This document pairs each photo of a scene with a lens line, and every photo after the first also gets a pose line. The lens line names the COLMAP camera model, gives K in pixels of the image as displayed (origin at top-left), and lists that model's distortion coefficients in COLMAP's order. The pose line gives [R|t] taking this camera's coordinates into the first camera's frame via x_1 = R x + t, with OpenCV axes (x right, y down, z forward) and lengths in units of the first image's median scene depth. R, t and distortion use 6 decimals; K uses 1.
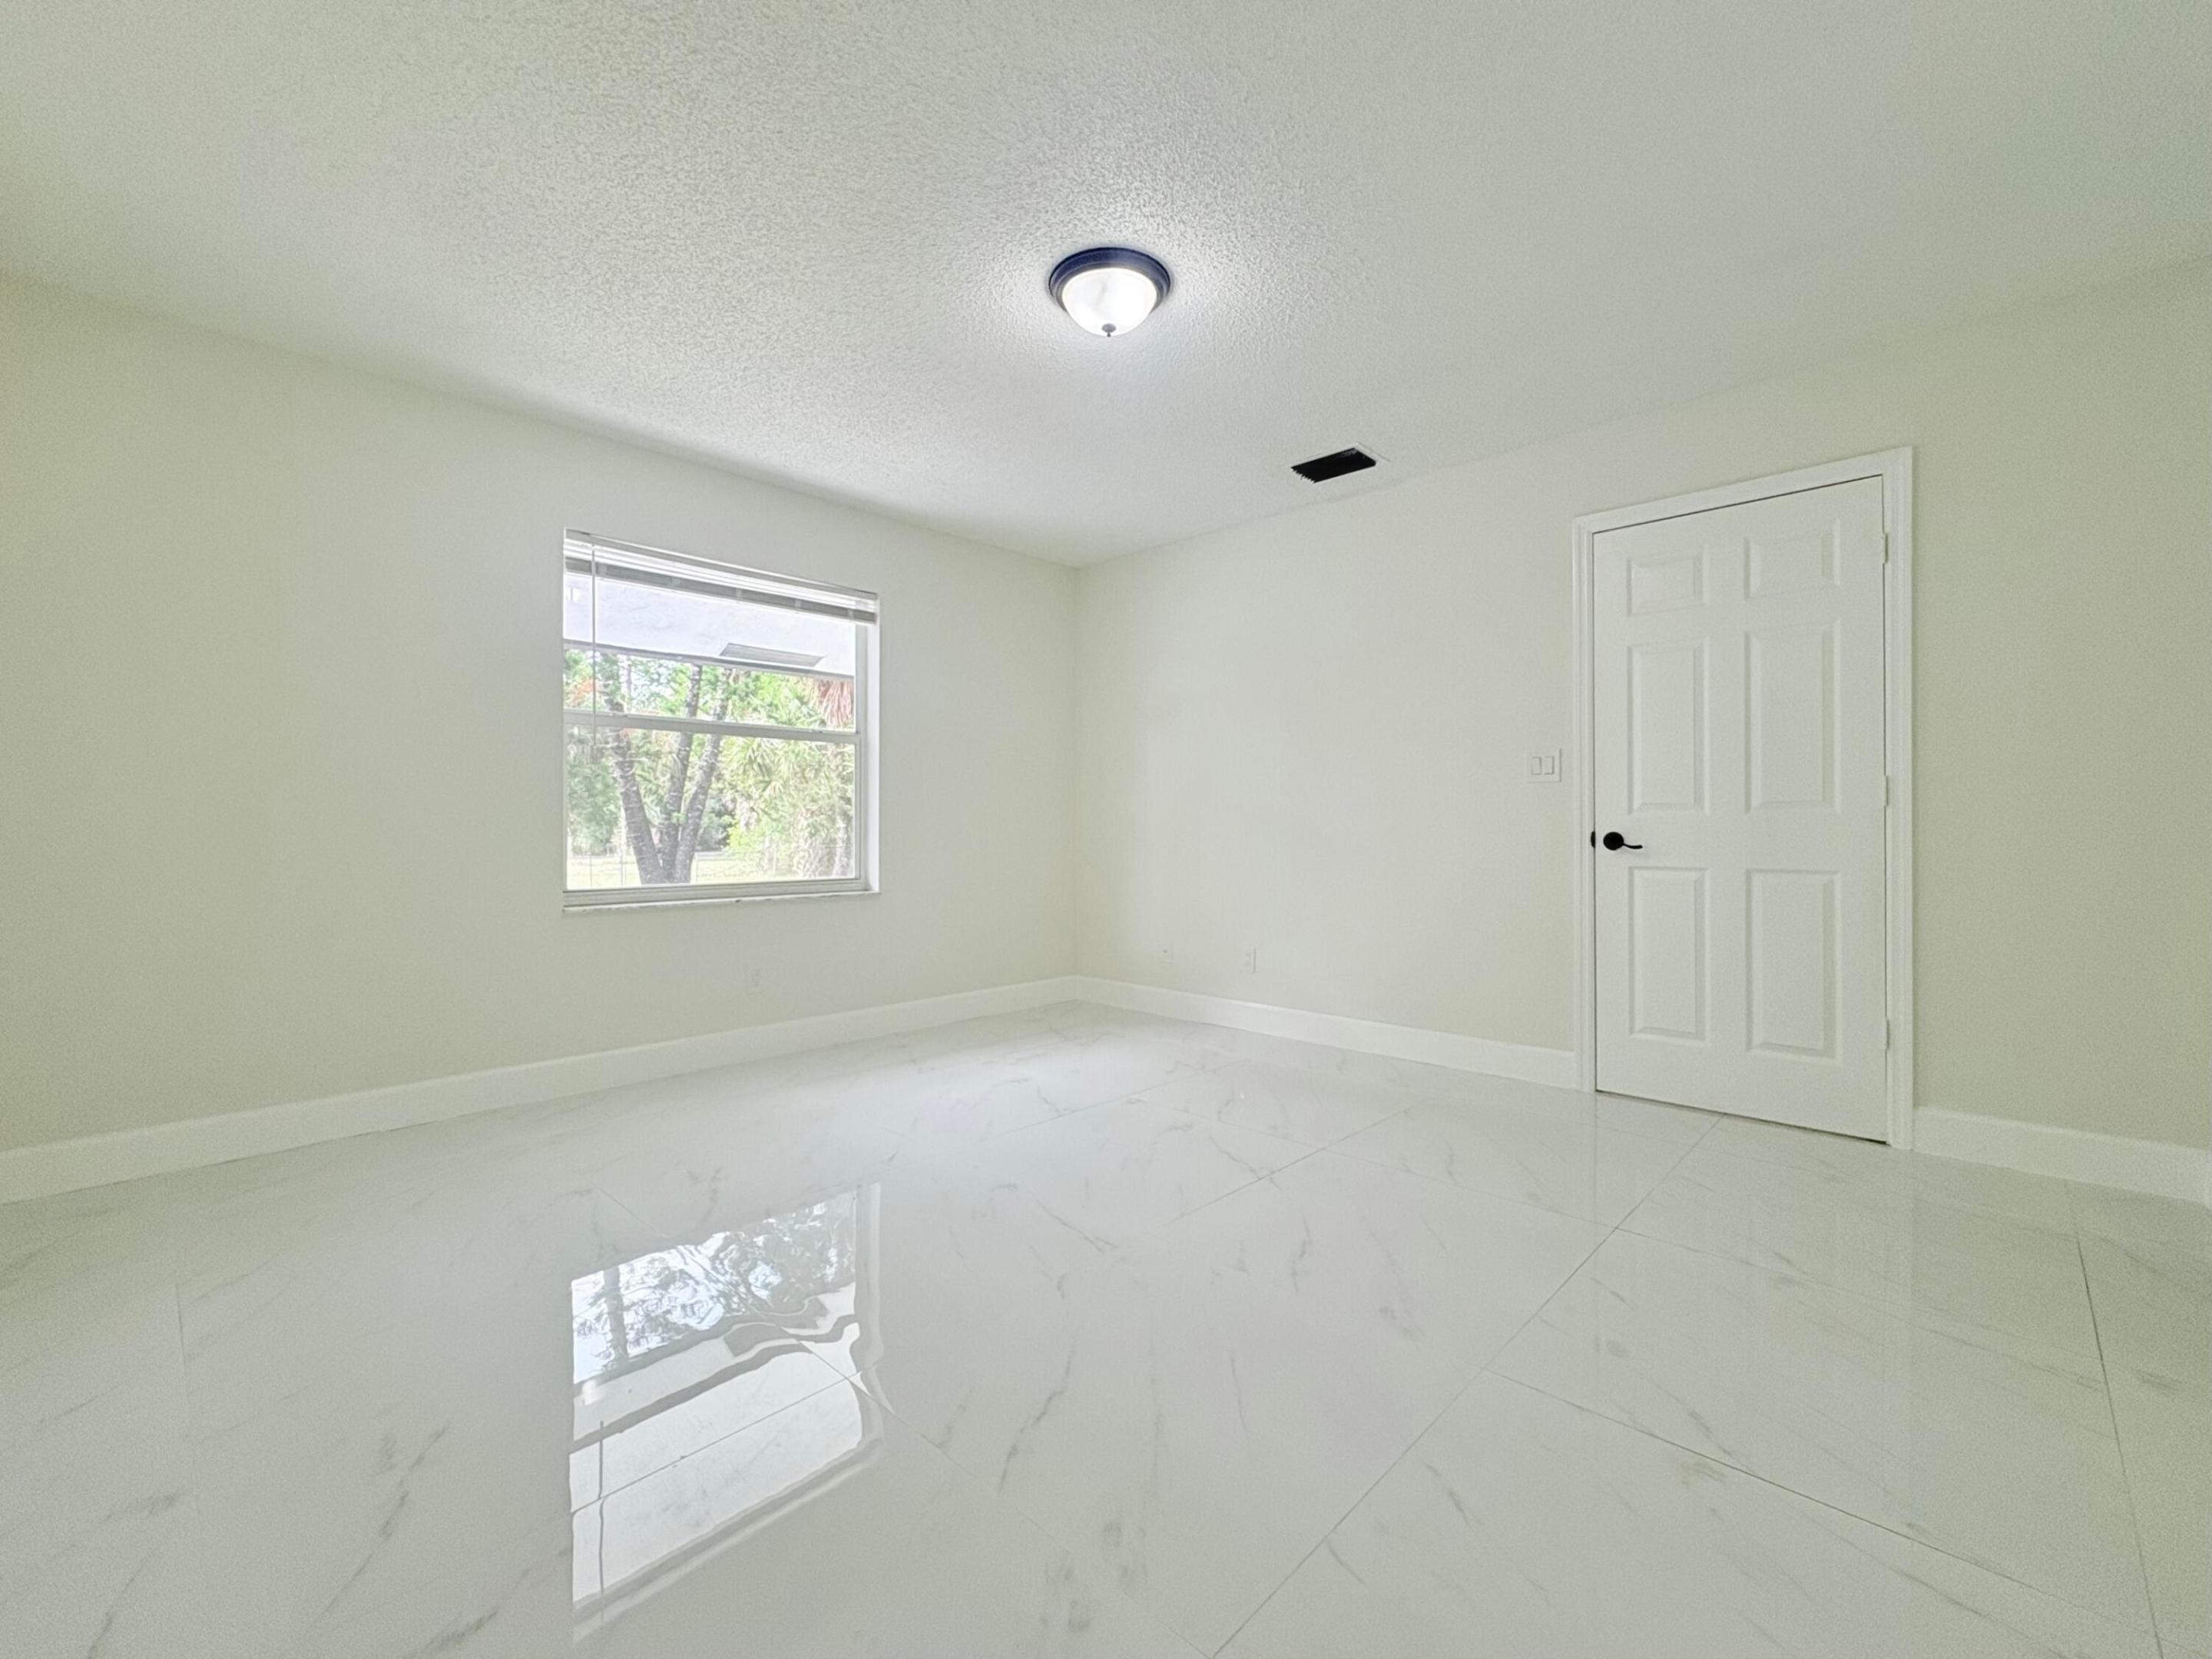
lens RADIAL K [[885.6, 0, 1114.7], [0, 885.6, 826.2], [0, 0, 1]] dist [-0.000486, -0.000024]
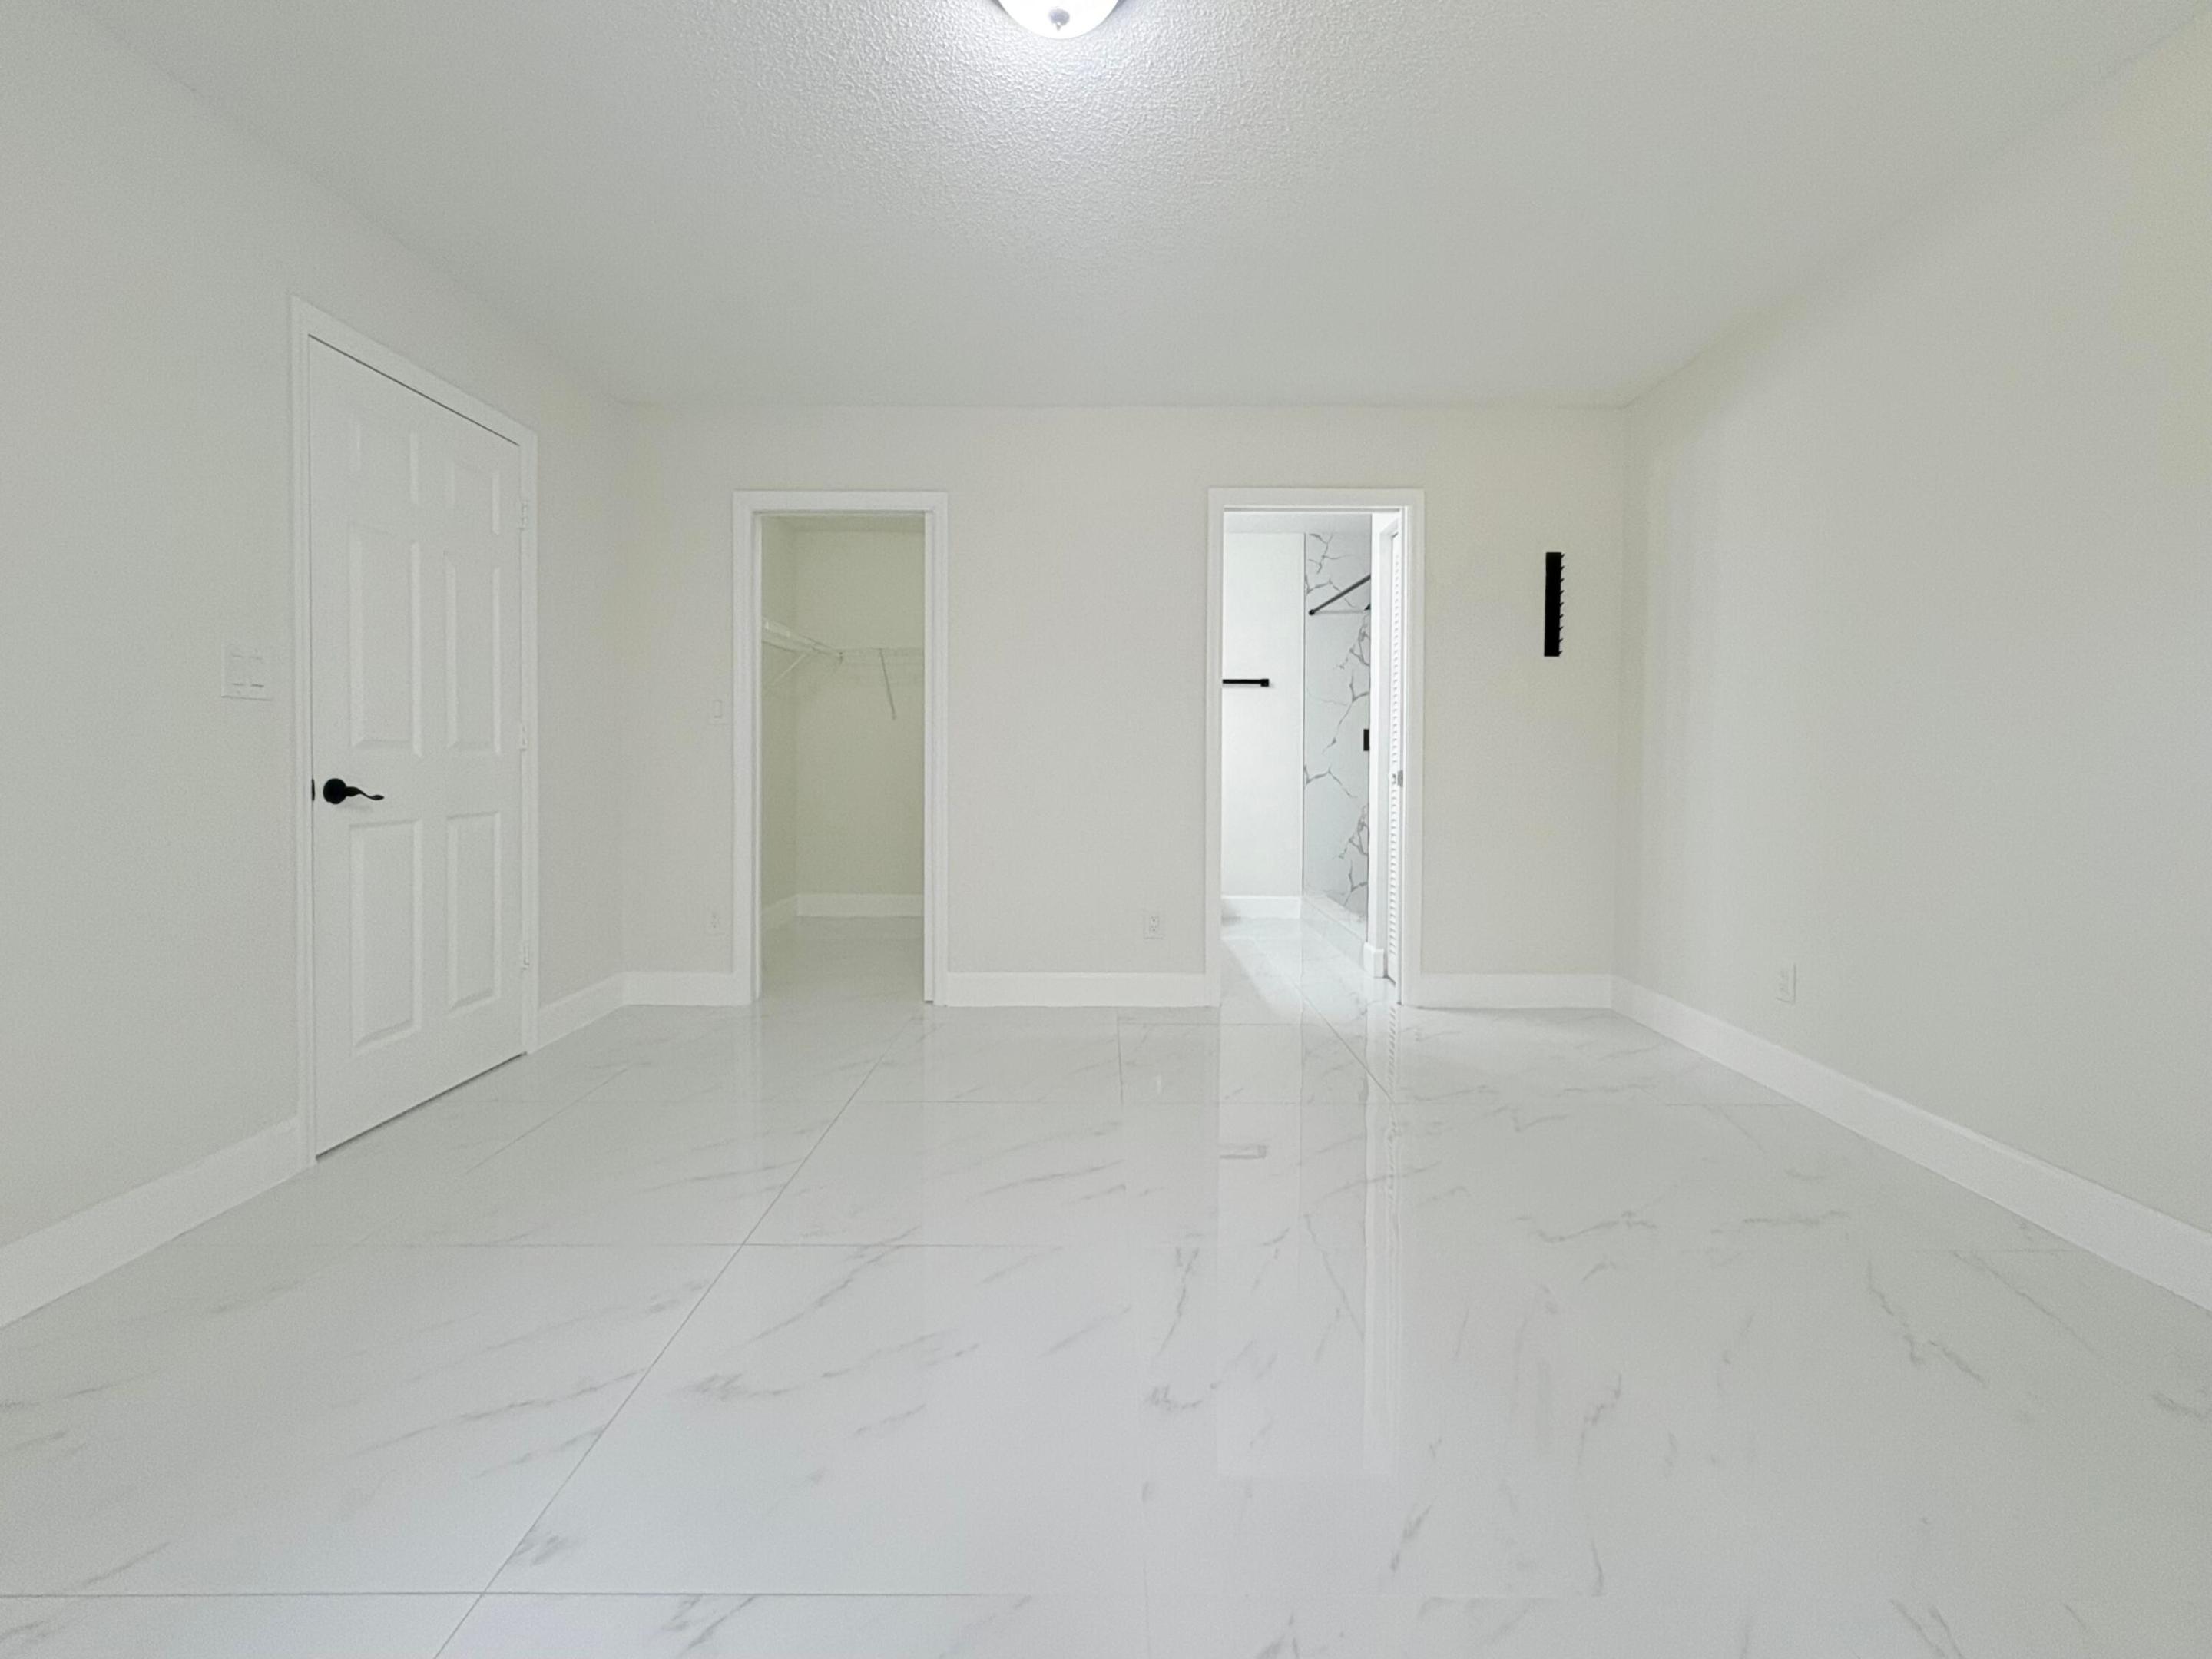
lens RADIAL K [[899.1, 0, 1114.4], [0, 899.1, 757.6], [0, 0, 1]] dist [-0.000554, -0.000225]
pose [[-0.666677, -0.002083, 0.745344, -0.425068], [-0.001893, 0.999998, 0.001102, -0.013145], [-0.745344, -0.000676, -0.666679, 1.115434]]
